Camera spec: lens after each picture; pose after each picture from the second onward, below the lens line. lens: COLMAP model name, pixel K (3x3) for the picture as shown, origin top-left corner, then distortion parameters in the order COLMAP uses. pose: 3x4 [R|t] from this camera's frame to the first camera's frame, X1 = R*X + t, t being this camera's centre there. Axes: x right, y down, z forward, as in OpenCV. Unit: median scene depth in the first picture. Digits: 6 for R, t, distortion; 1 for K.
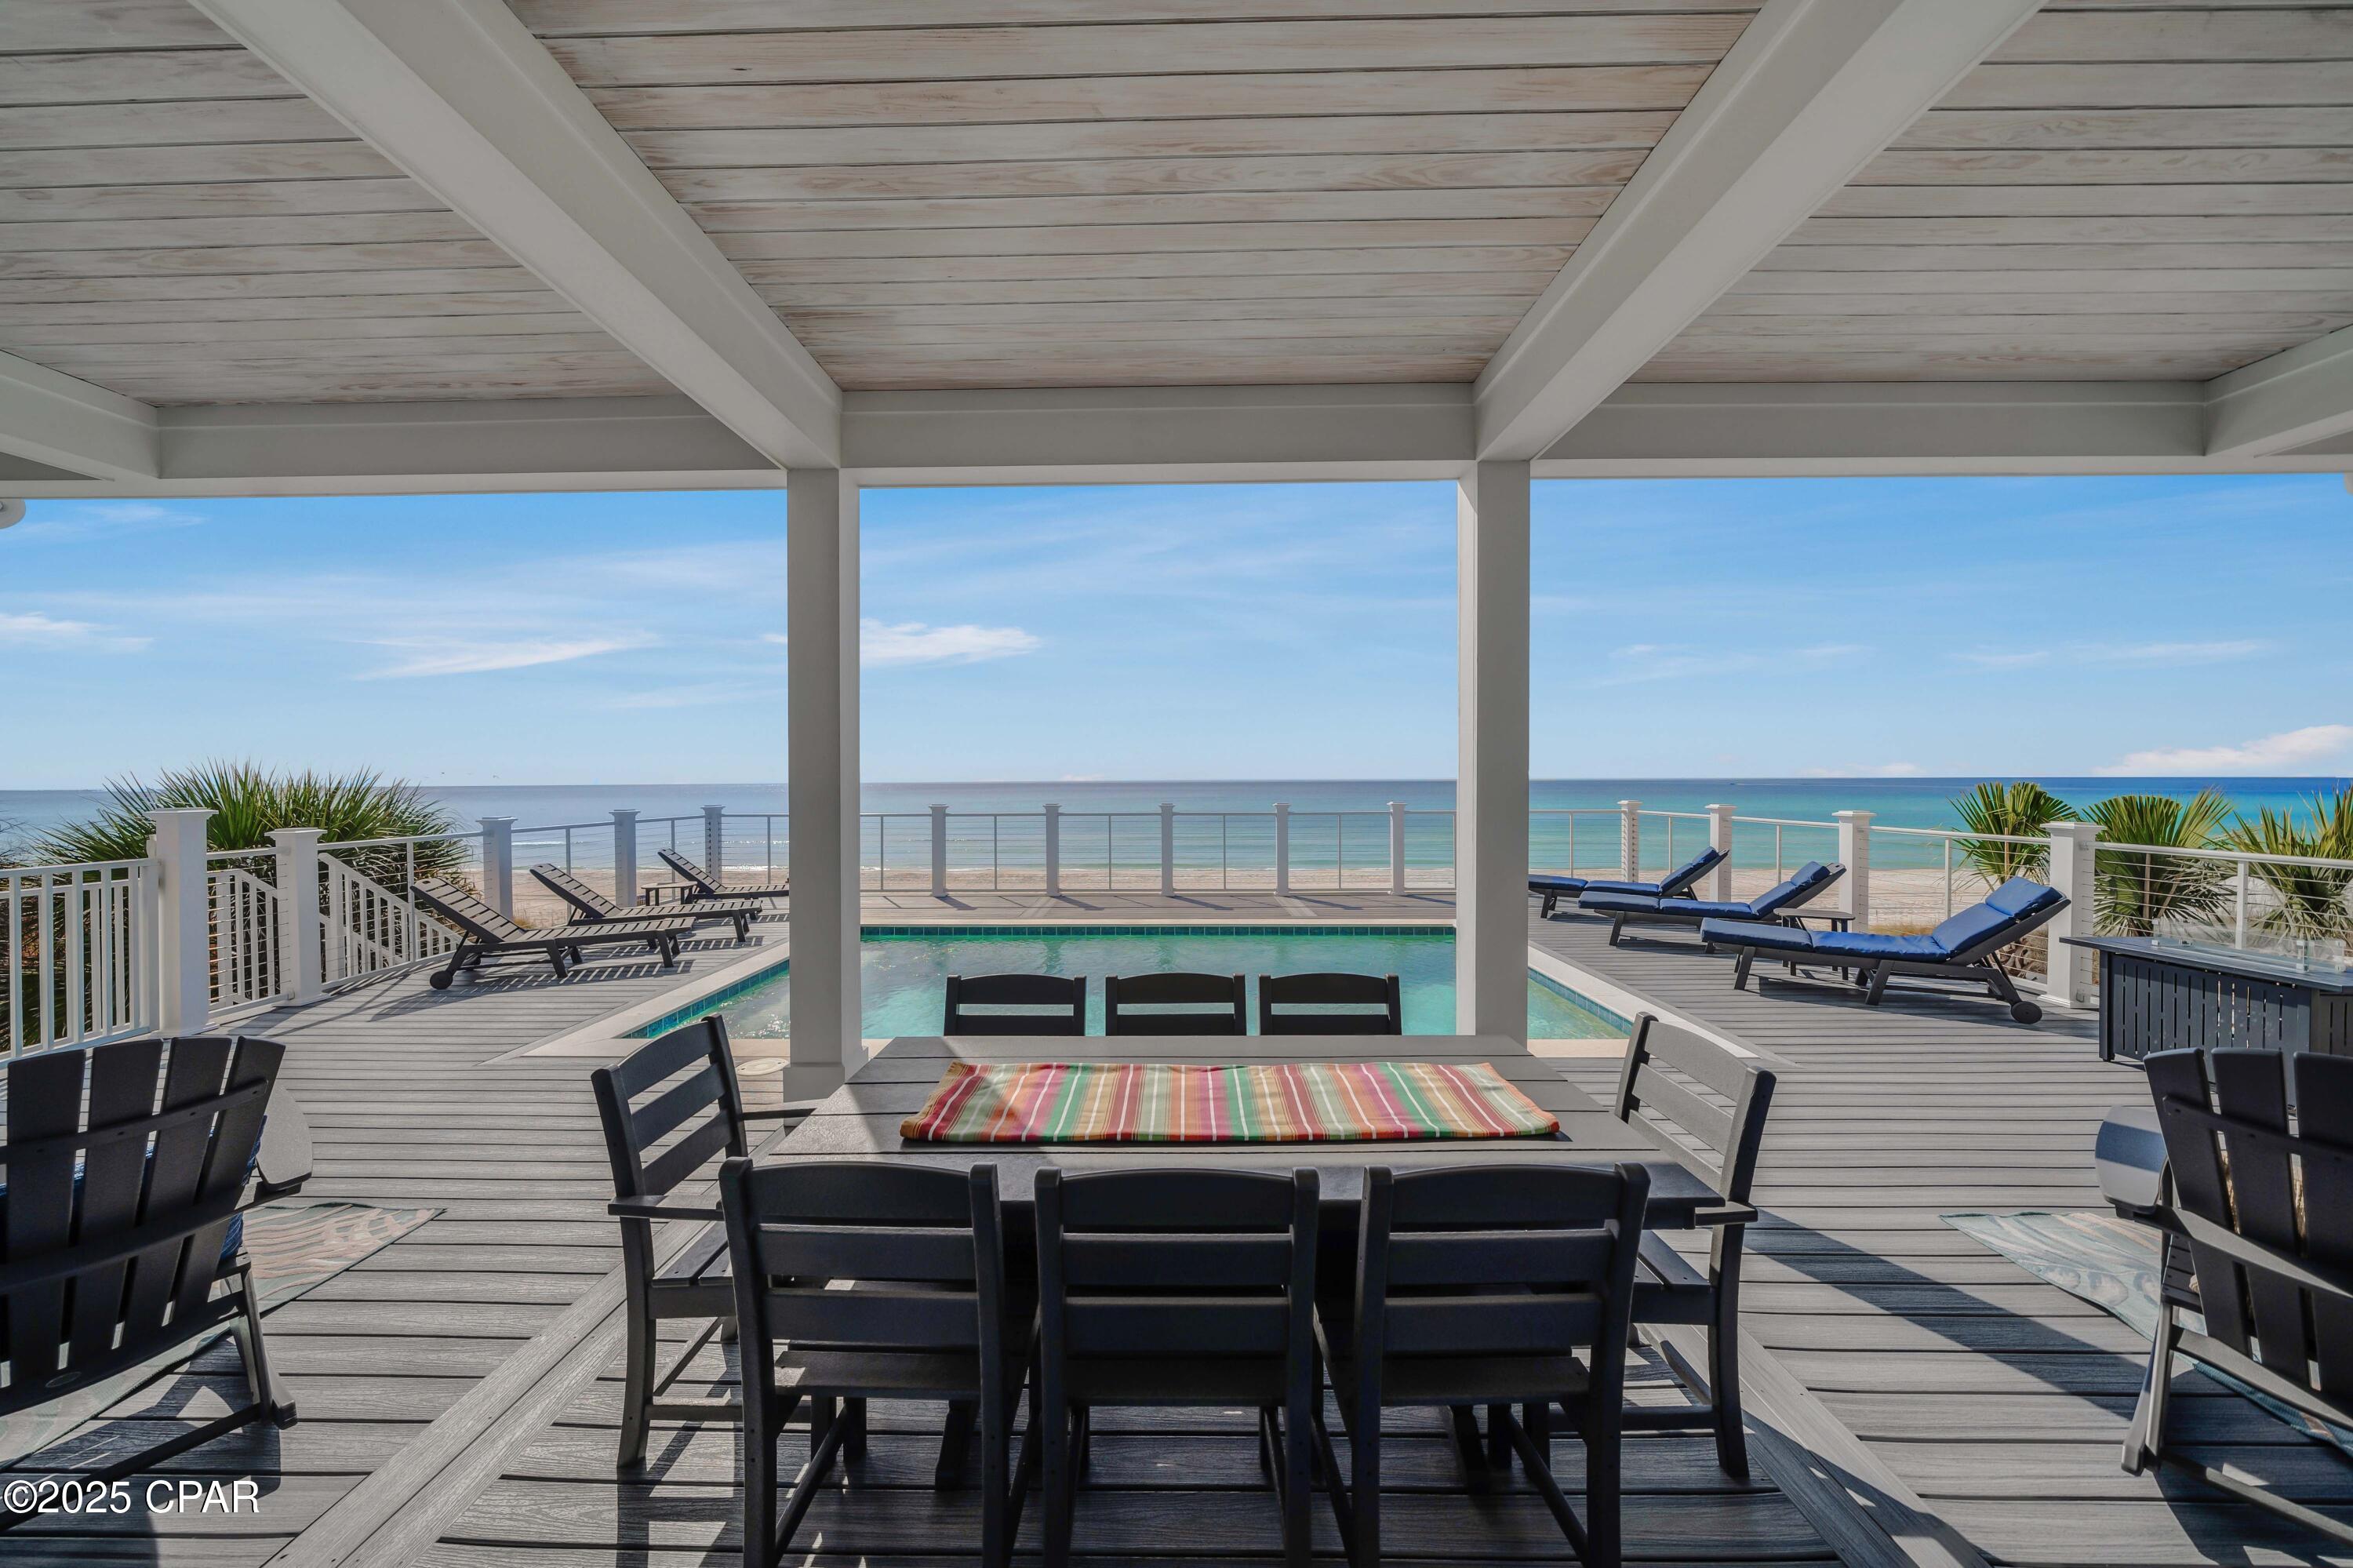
lens RADIAL K [[818.2, 0, 1158.7], [0, 818.2, 784.4], [0, 0, 1]] dist [-0.004129, 0.000408]
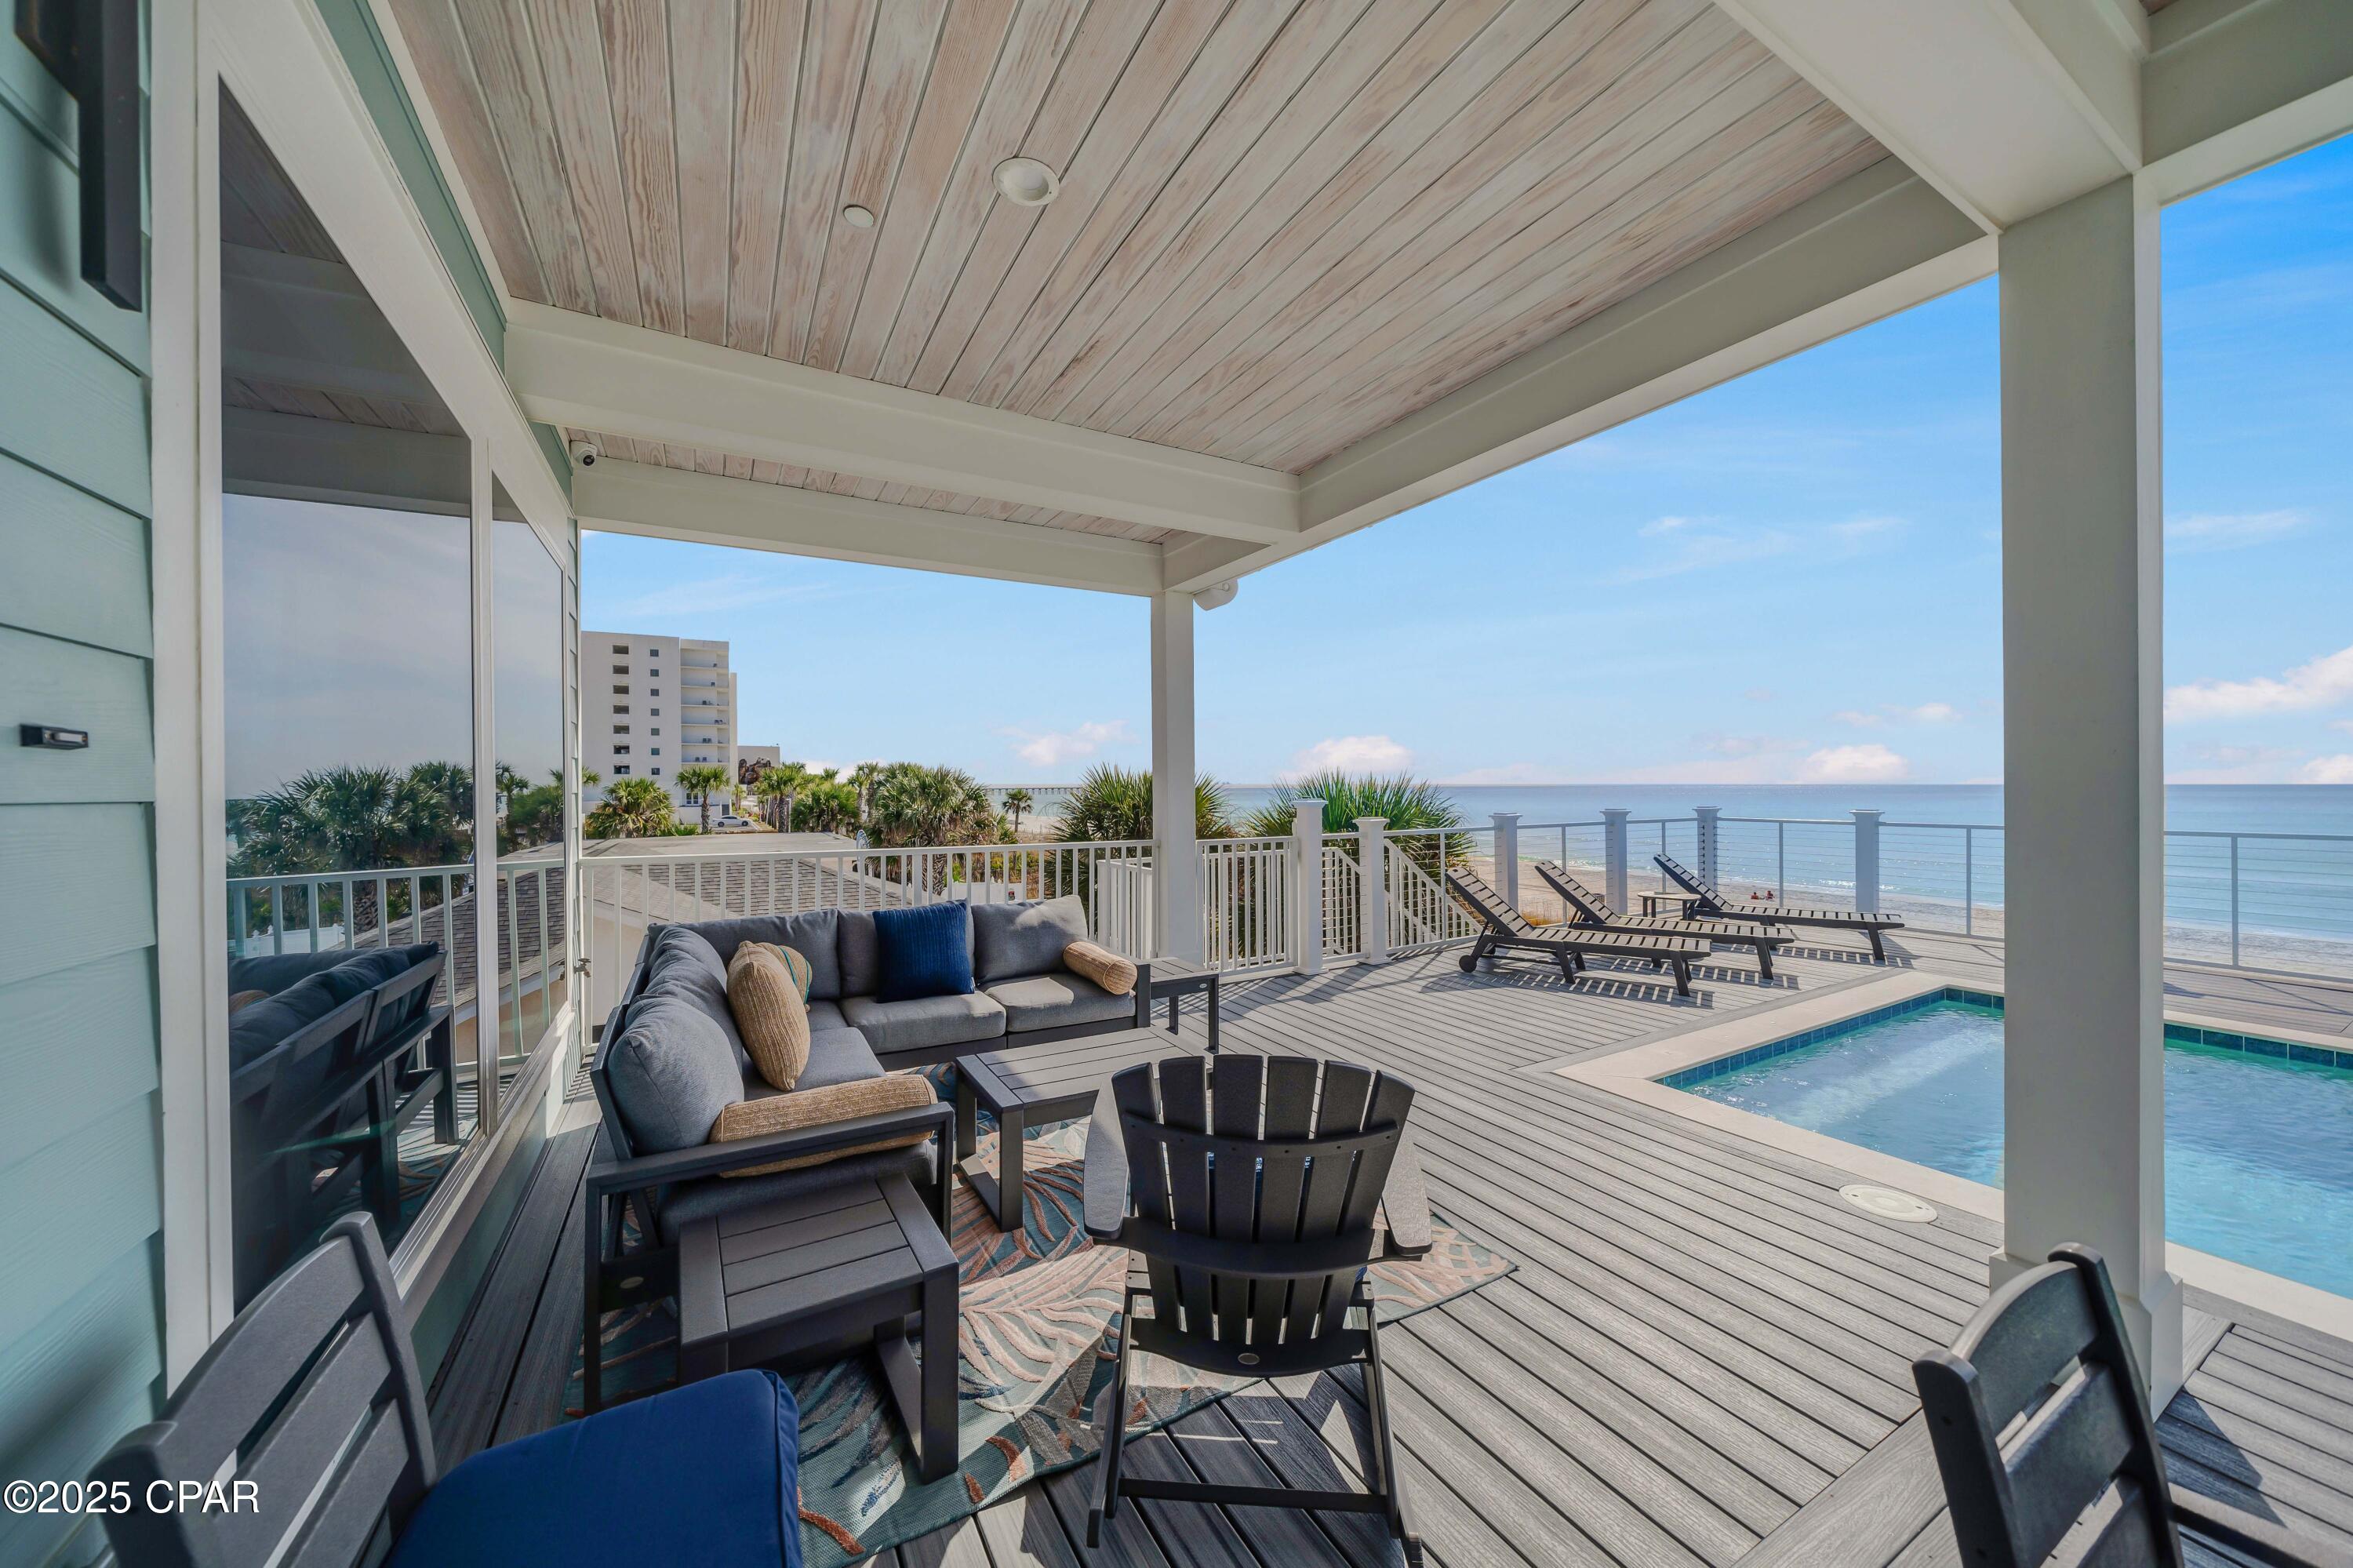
lens RADIAL K [[818.2, 0, 1184.2], [0, 818.2, 786.4], [0, 0, 1]] dist [-0.004129, 0.000408]
pose [[0.523640, 0.001820, -0.851938, -0.164432], [-0.000993, 0.999998, 0.001526, 0.006062], [0.851939, 0.000047, 0.523641, 0.124882]]
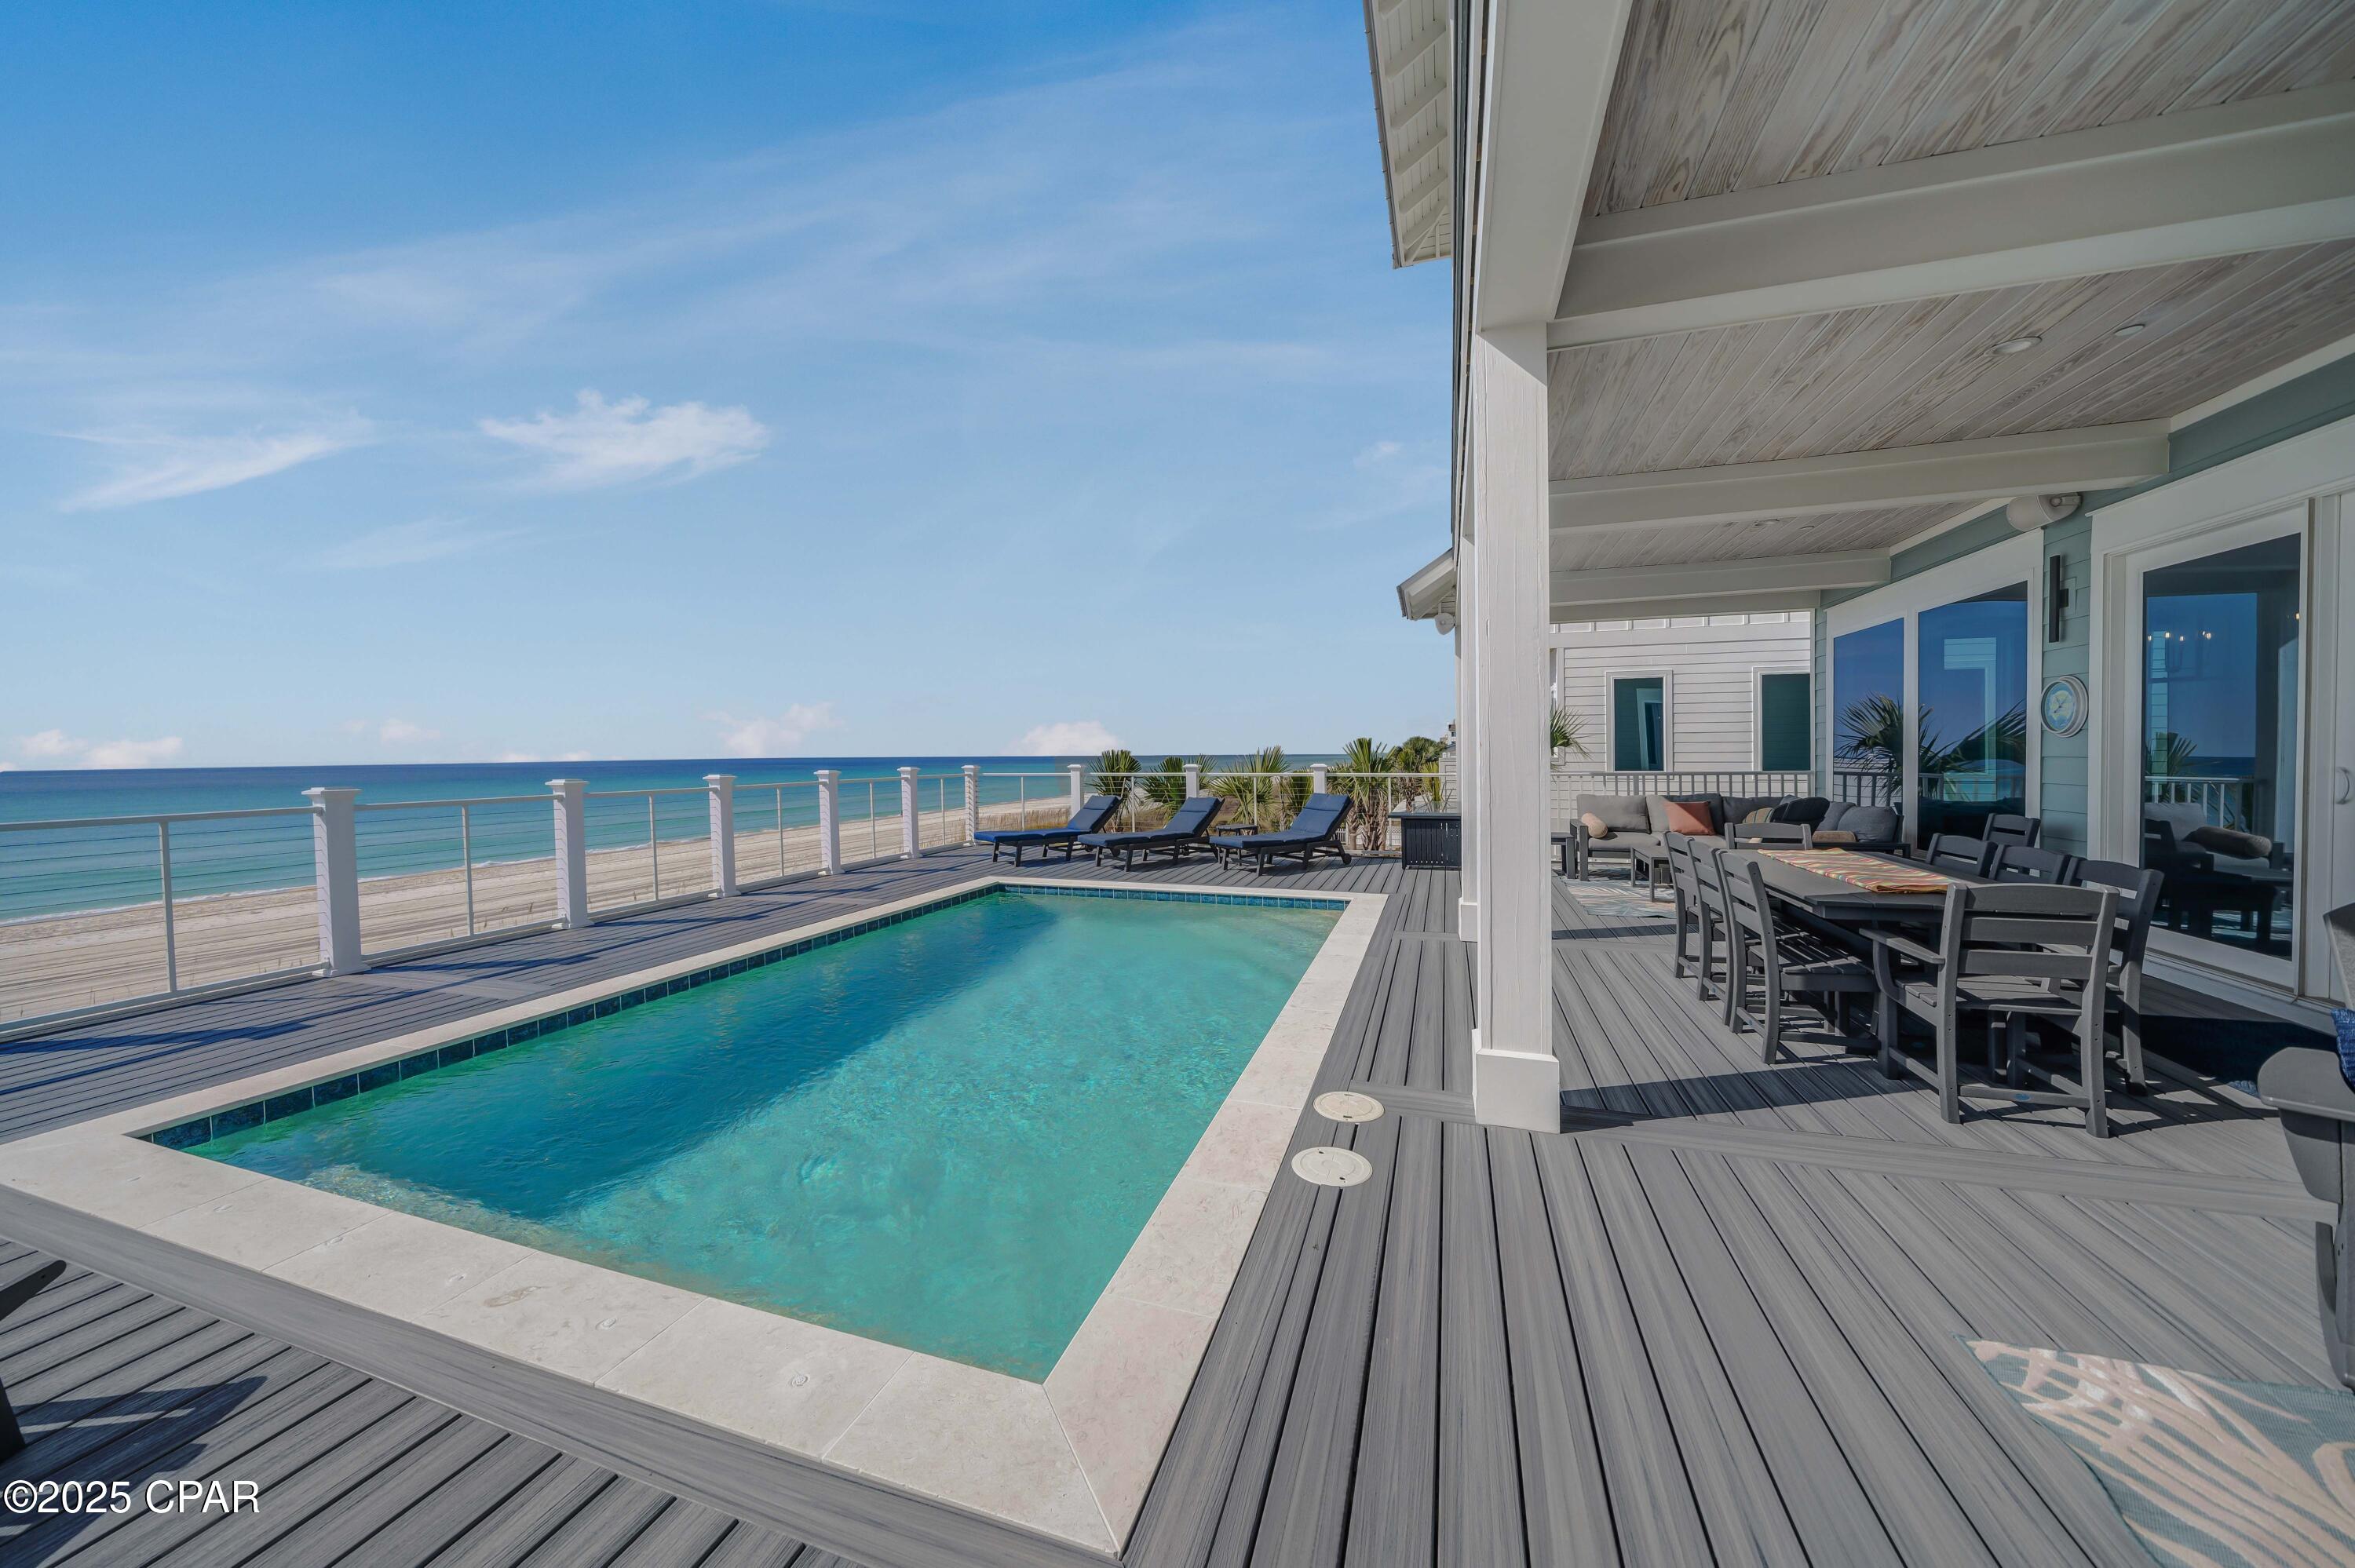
lens RADIAL K [[818.7, 0, 1162.3], [0, 818.7, 772.5], [0, 0, 1]] dist [-0.004129, 0.000408]
pose [[0.312390, -0.023525, 0.949663, -0.795800], [0.017871, 0.999662, 0.018885, 0.020340], [-0.949786, 0.011072, 0.312705, 0.663063]]
